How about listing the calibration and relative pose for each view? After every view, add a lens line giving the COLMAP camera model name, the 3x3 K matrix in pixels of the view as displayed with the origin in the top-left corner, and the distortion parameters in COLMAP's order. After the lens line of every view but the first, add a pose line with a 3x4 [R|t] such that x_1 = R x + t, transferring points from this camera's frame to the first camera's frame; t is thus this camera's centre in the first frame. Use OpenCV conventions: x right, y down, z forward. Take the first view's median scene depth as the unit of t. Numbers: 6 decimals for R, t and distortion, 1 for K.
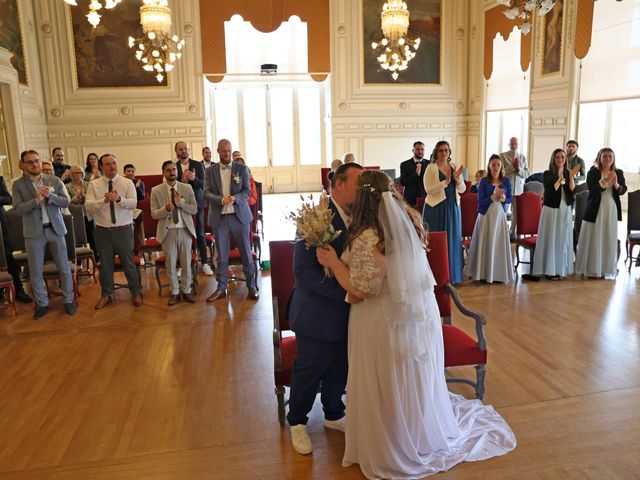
lens RADIAL K [[497.7, 0, 320.0], [0, 497.7, 240.0], [0, 0, 1]] dist [-0.092447, 0.089283]
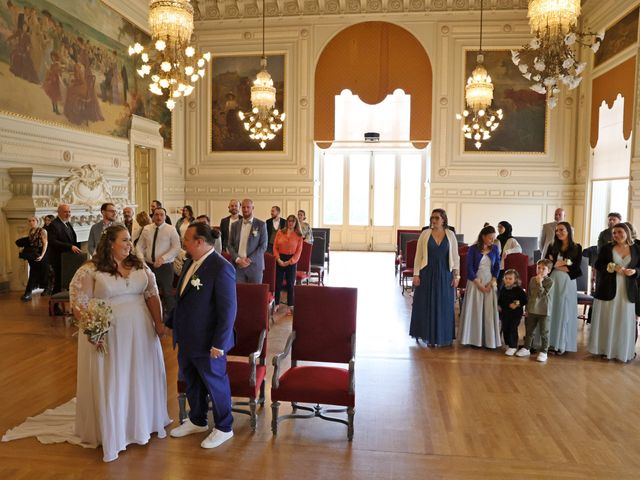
lens RADIAL K [[486.6, 0, 320.0], [0, 486.6, 240.0], [0, 0, 1]] dist [-0.086696, 0.076718]
pose [[0.952396, 0.061688, -0.298558, 0.120318], [-0.096327, 0.990035, -0.102722, -0.000534], [0.289246, 0.126591, 0.948847, -0.021060]]
